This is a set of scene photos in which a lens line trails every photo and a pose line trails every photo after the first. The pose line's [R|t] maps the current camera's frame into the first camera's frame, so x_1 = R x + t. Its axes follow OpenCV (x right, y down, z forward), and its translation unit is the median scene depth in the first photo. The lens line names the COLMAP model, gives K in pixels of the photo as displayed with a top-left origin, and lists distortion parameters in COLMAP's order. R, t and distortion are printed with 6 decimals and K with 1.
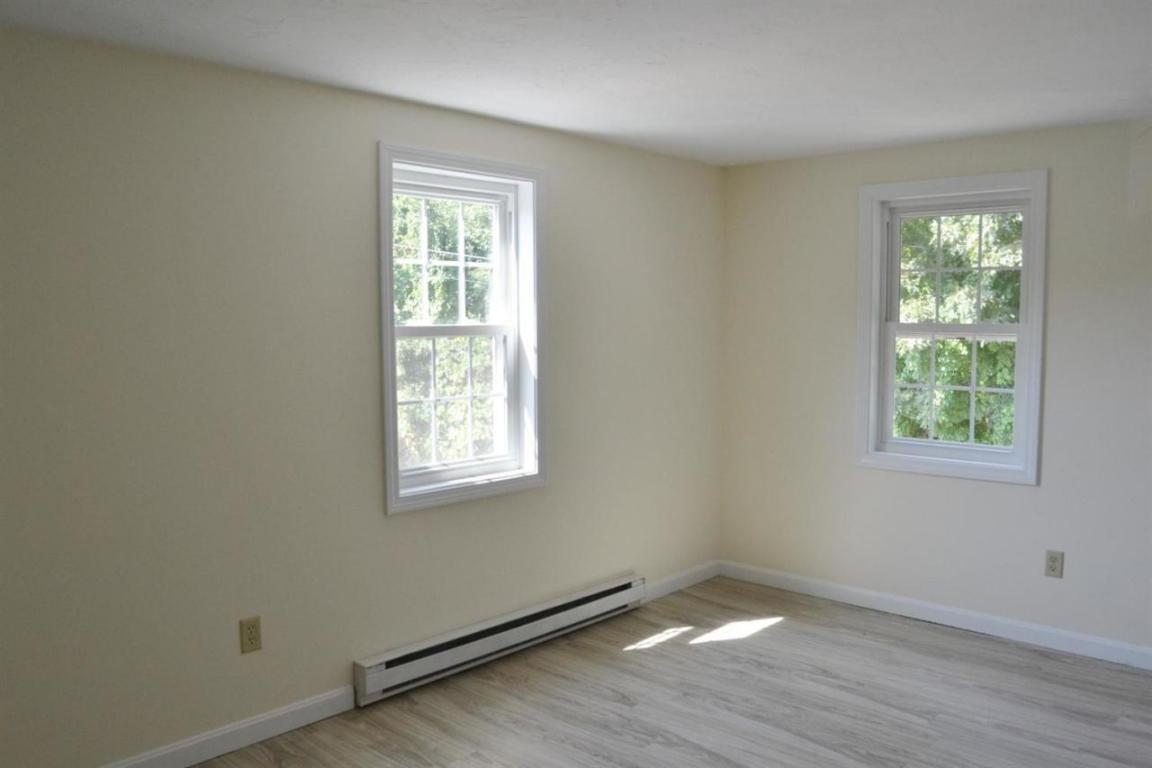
lens RADIAL K [[916.6, 0, 573.7], [0, 916.6, 386.8], [0, 0, 1]] dist [-0.068854, 0.024404]
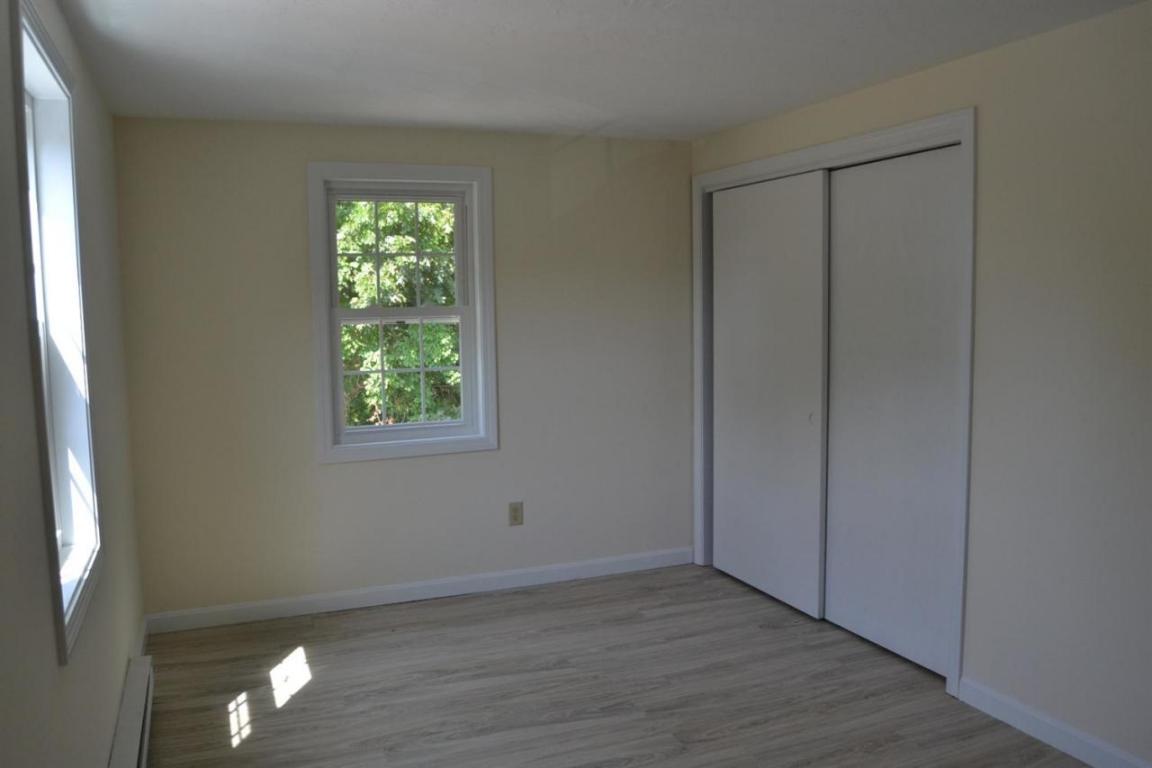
lens RADIAL K [[916.6, 0, 572.7], [0, 916.6, 387.8], [0, 0, 1]] dist [-0.068854, 0.024404]
pose [[0.434076, -0.092654, 0.896099, -0.474756], [0.086911, 0.994364, 0.060714, -0.028508], [-0.896674, 0.051526, 0.439682, 0.417559]]
